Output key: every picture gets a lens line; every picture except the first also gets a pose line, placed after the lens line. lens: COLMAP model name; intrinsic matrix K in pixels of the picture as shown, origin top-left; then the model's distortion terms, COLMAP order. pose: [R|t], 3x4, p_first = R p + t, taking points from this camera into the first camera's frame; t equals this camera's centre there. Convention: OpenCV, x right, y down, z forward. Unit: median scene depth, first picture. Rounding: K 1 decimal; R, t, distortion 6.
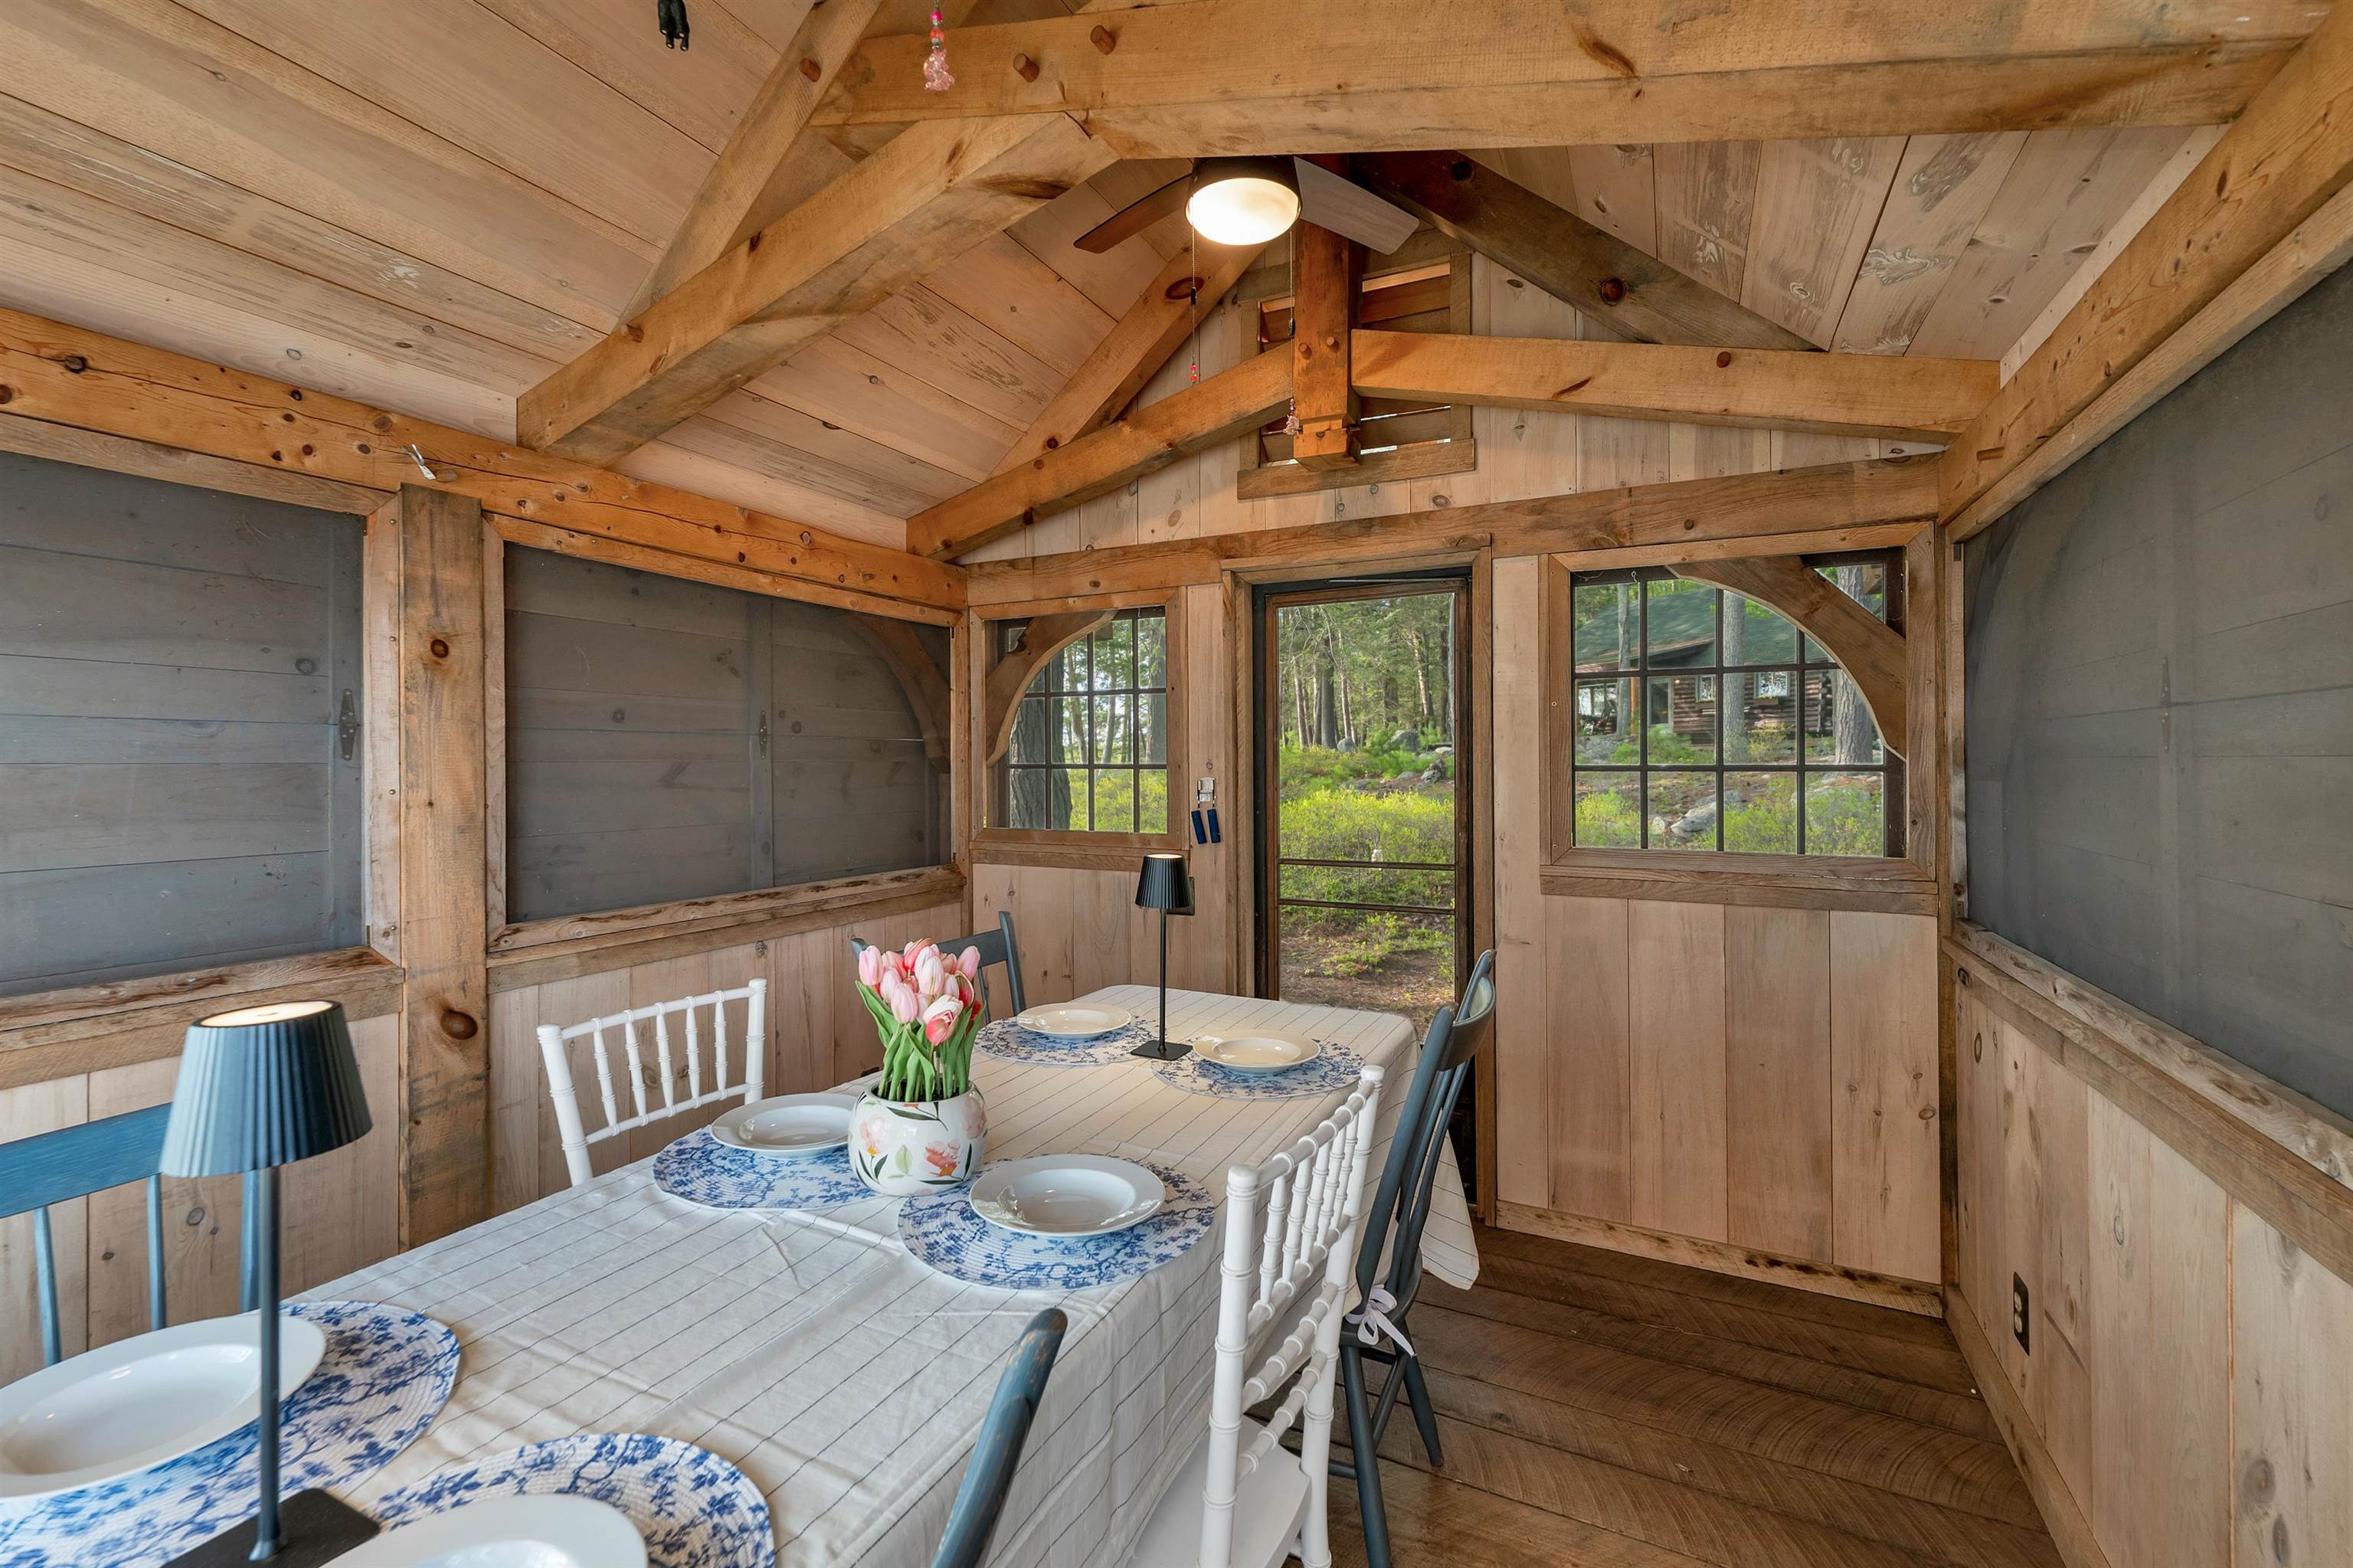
lens RADIAL K [[988.4, 0, 1169.4], [0, 988.4, 771.8], [0, 0, 1]] dist [0.005672, -0.001103]
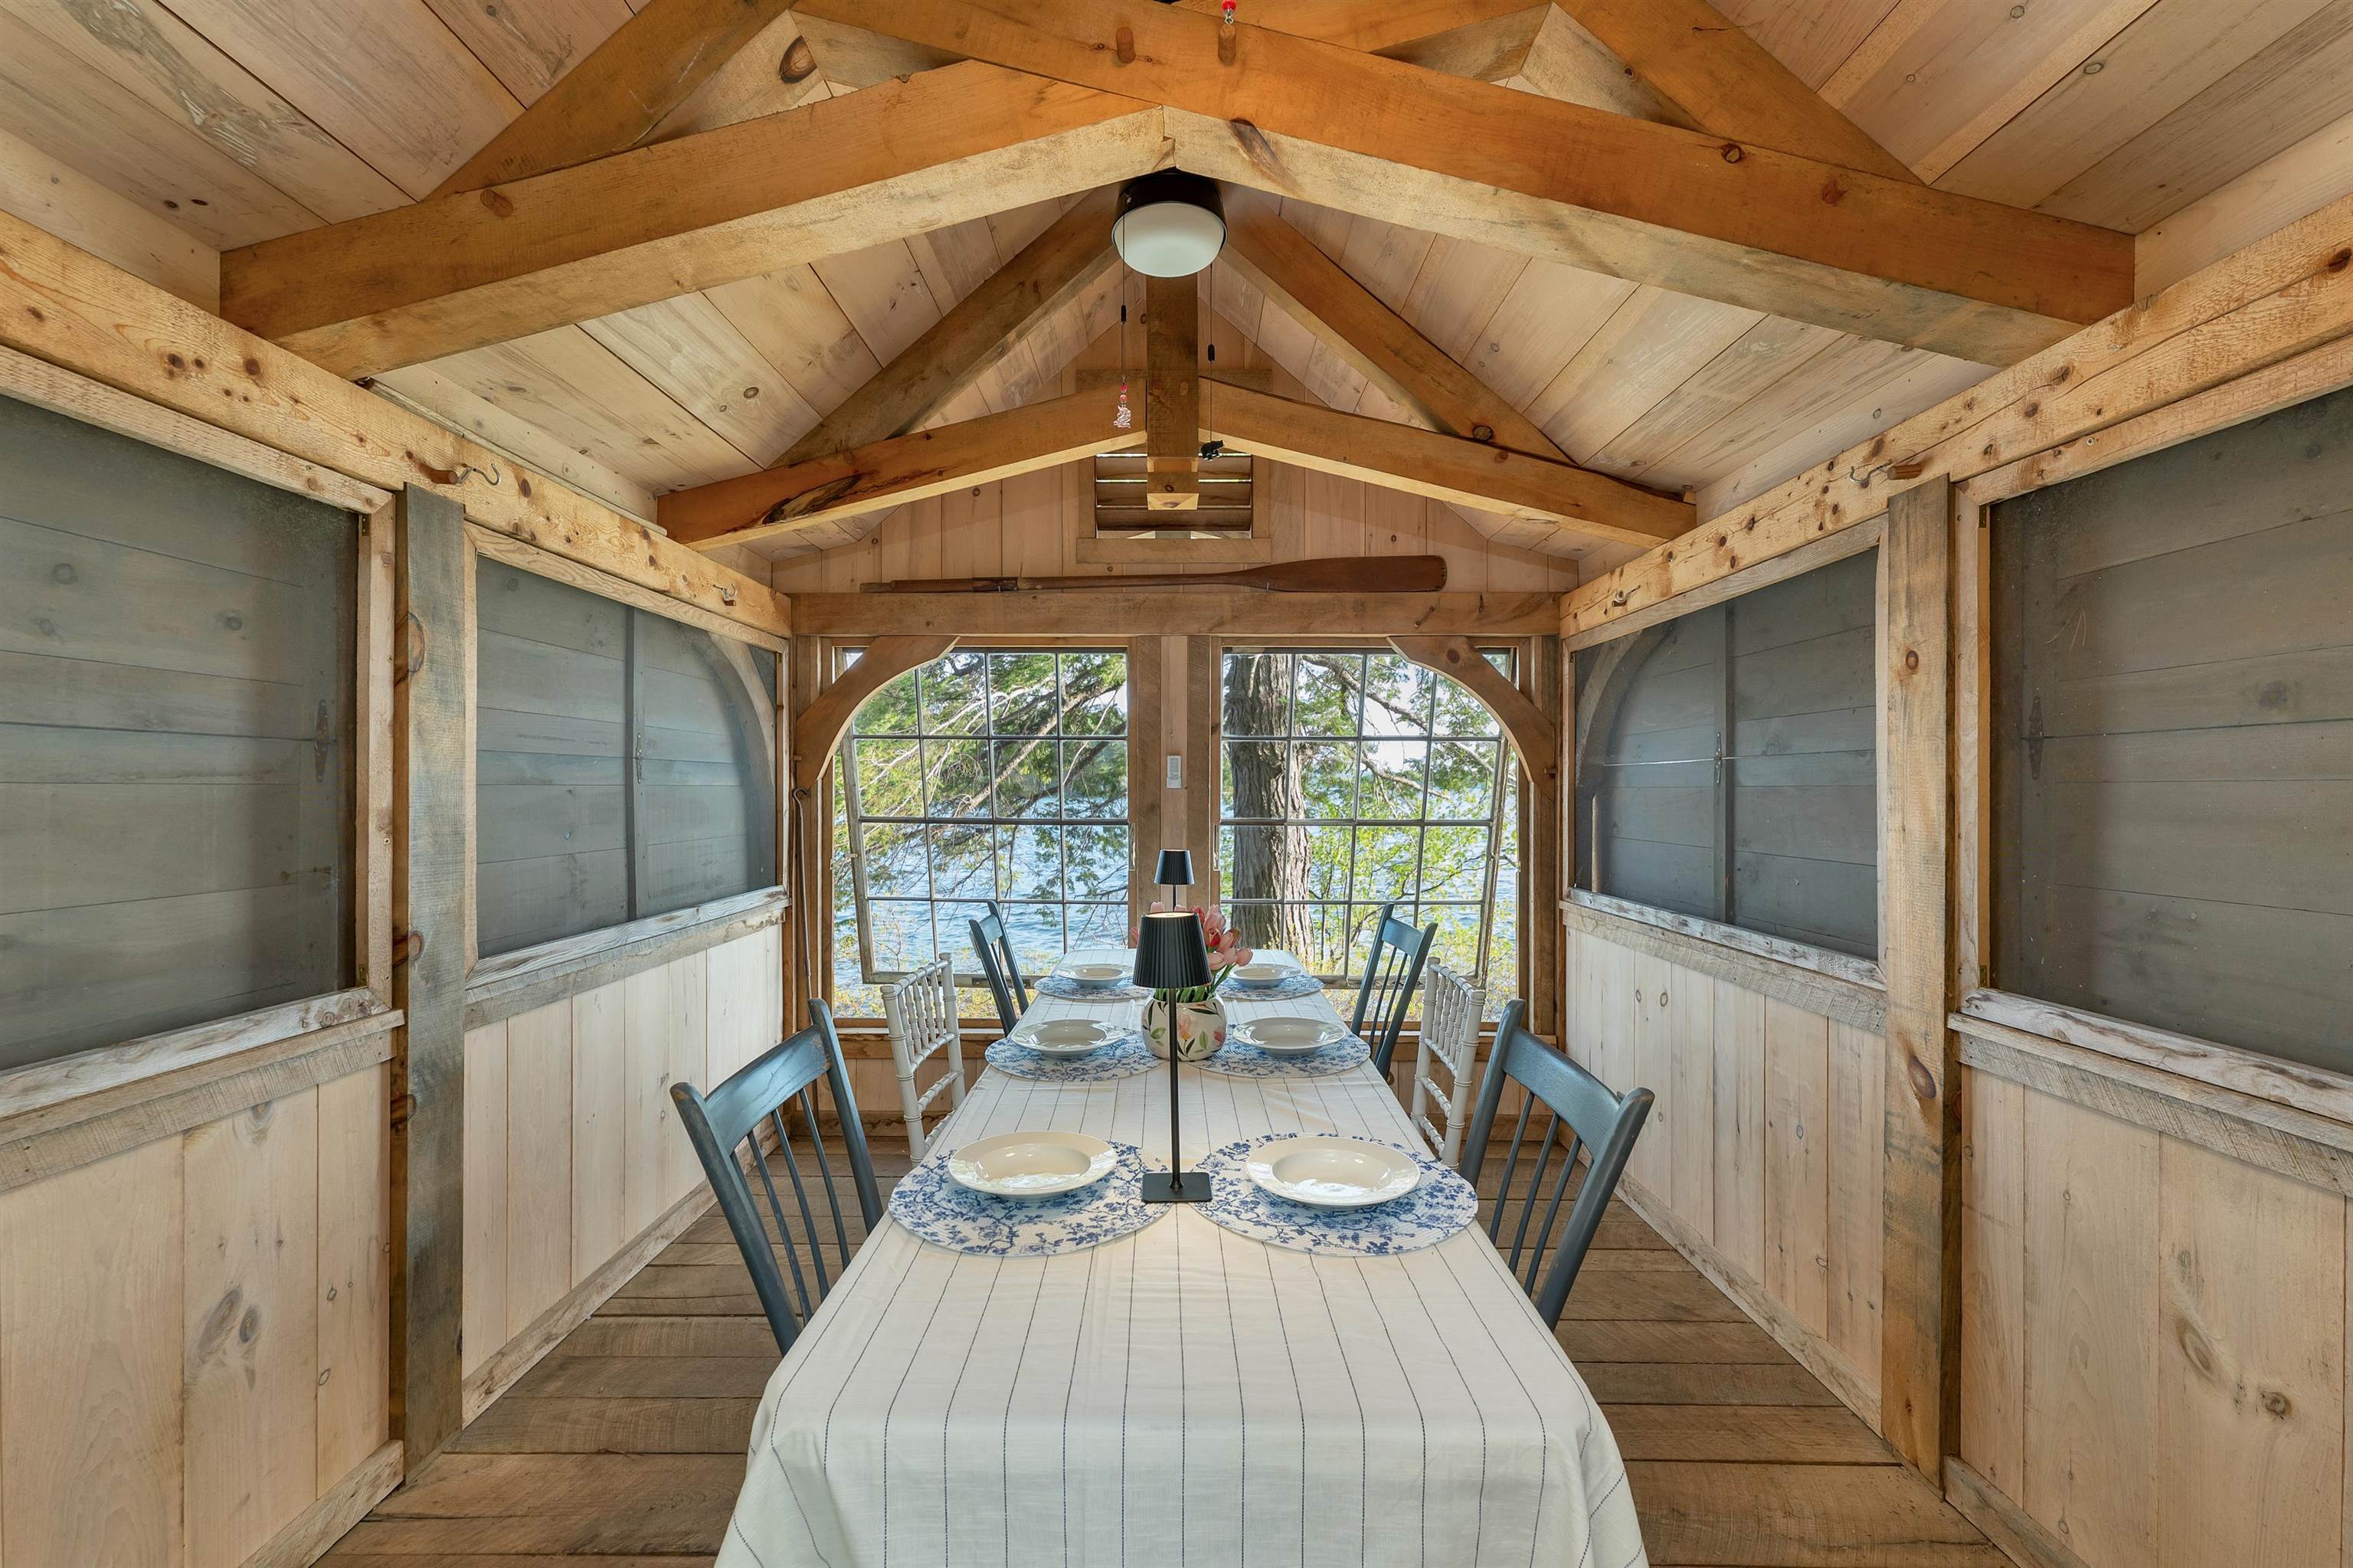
lens RADIAL K [[988.4, 0, 1161.5], [0, 988.4, 785.8], [0, 0, 1]] dist [0.005672, -0.001103]
pose [[-0.899633, 0.003560, -0.436632, 0.292036], [0.001269, 0.999984, 0.005540, -0.013764], [0.436645, 0.004430, -0.899623, 1.523996]]
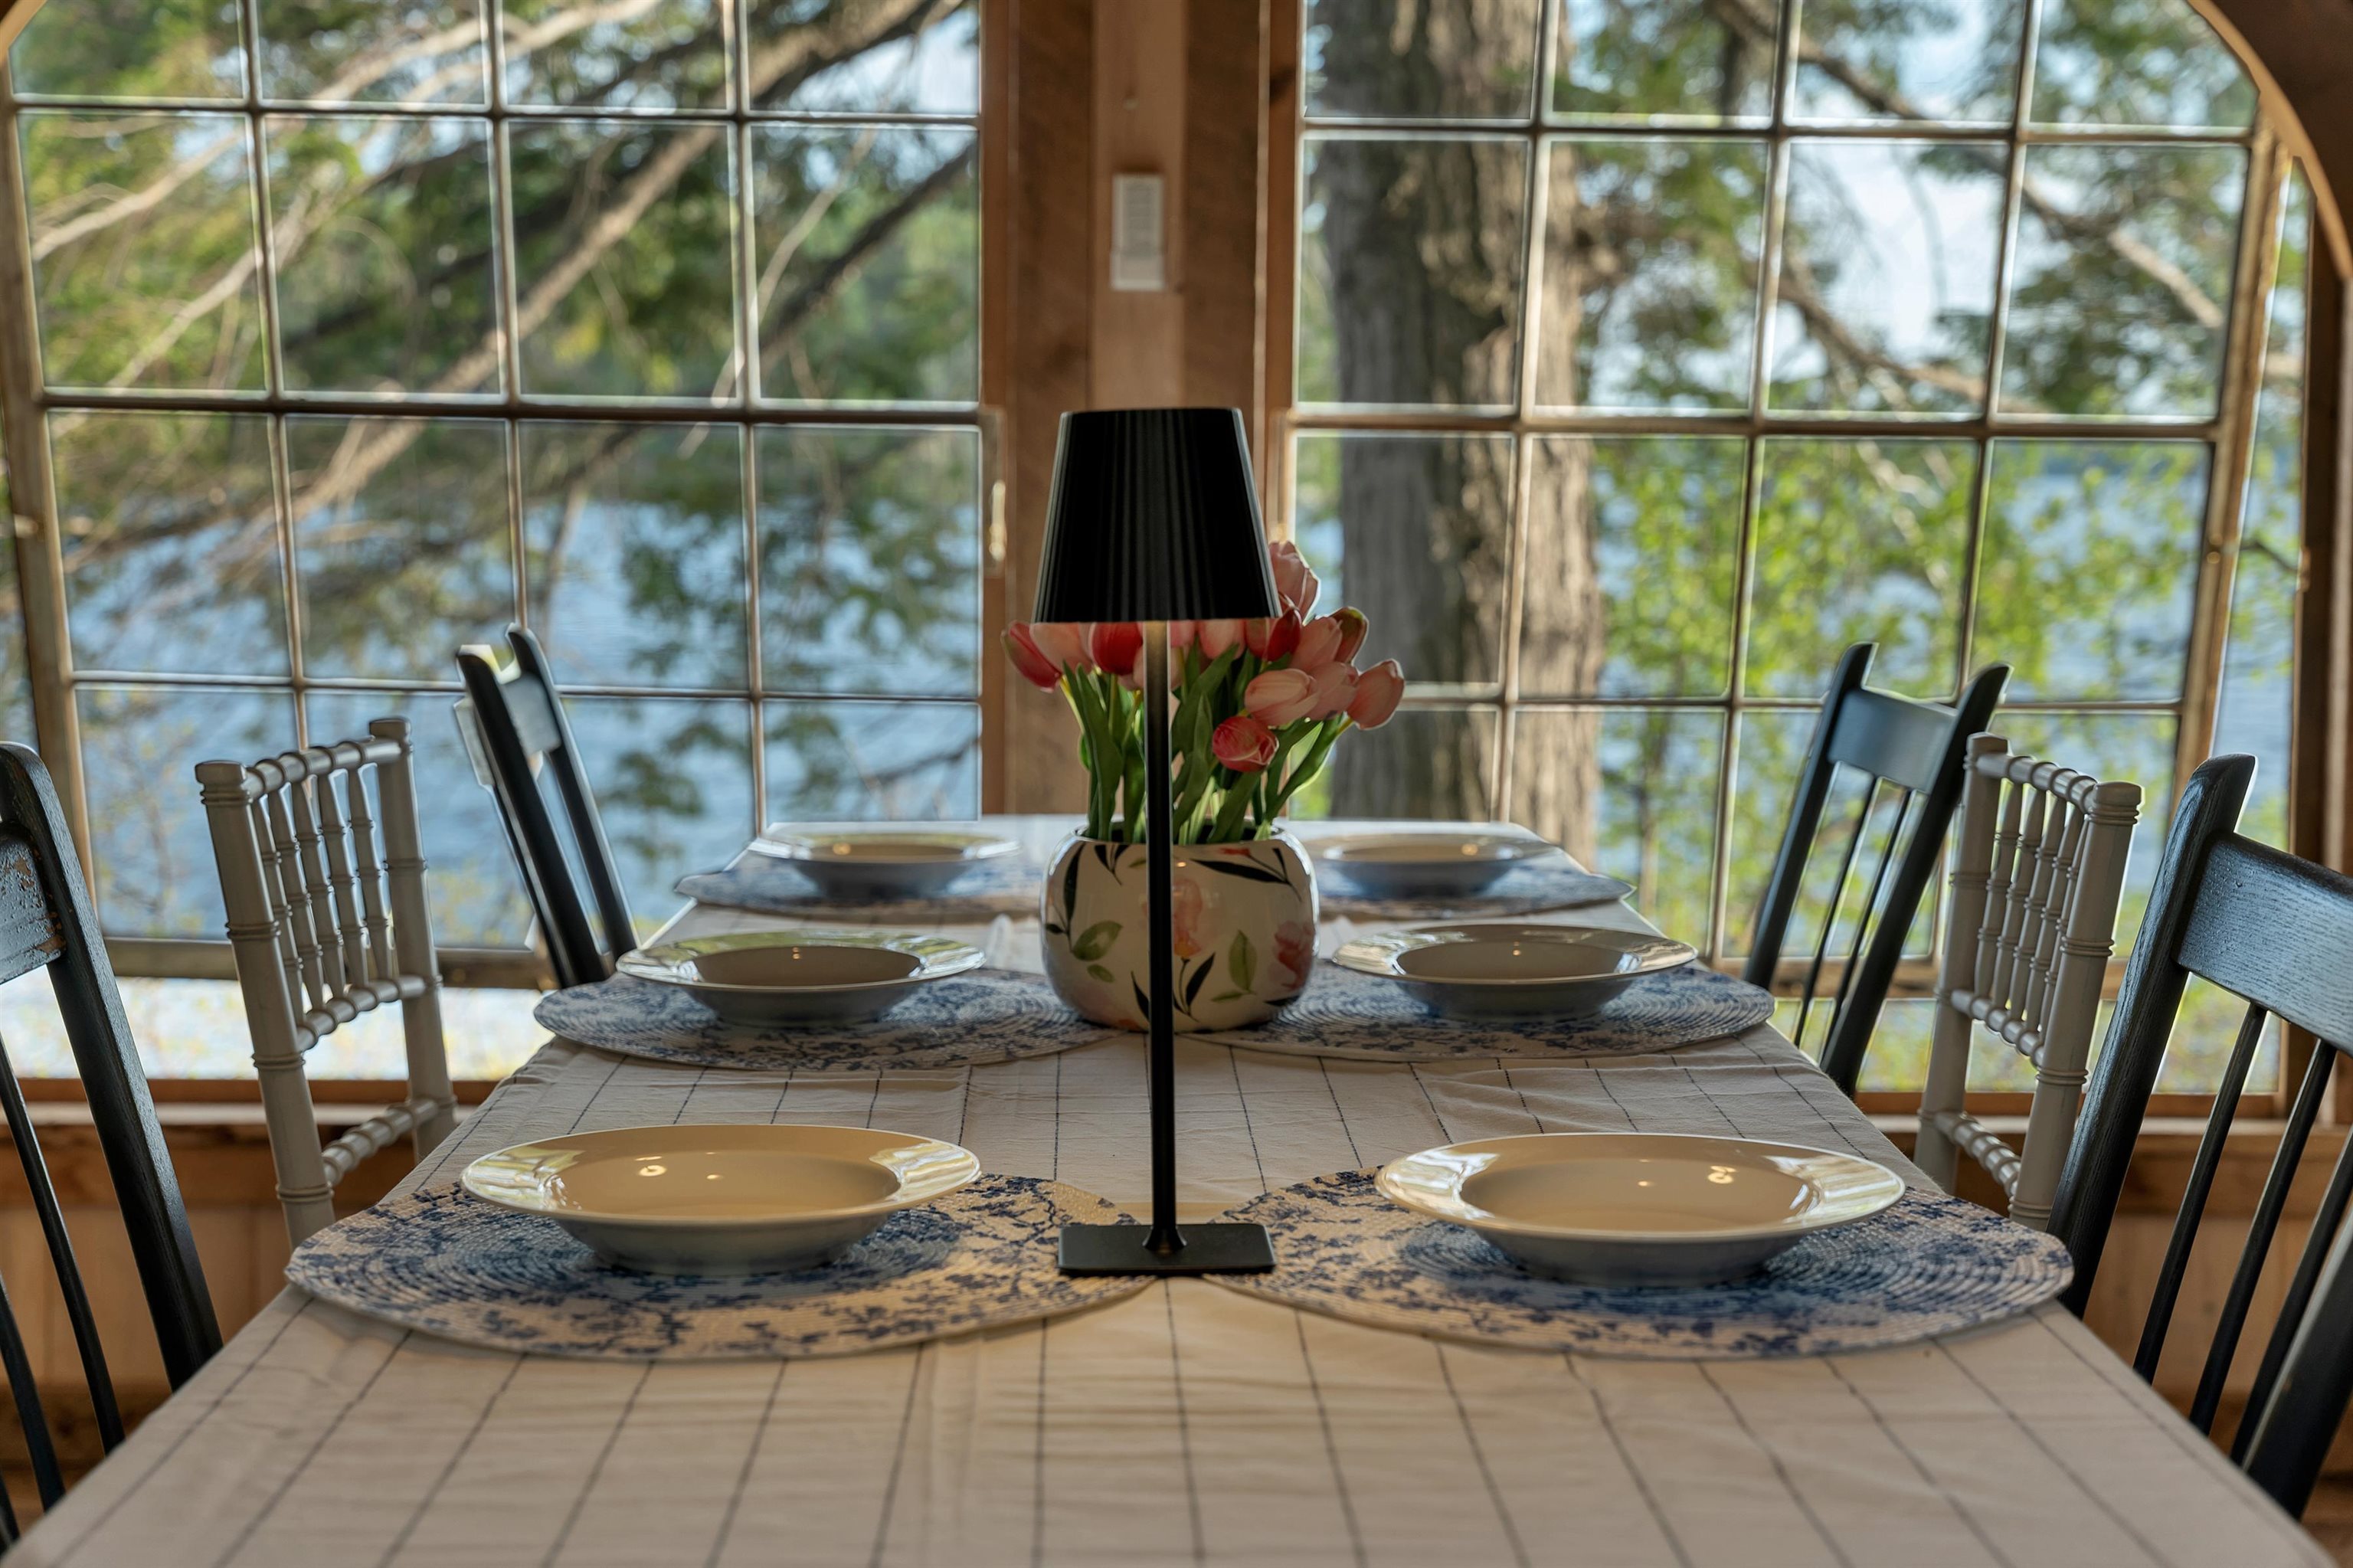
lens RADIAL K [[3593.1, 0, 1179.9], [0, 3593.1, 782.8], [0, 0, 1]] dist [0.031981, 0.000000]
pose [[-0.884816, 0.027657, -0.465119, 0.344244], [-0.014115, 0.996188, 0.086086, 0.071010], [0.465726, 0.082735, -0.881053, 1.603725]]
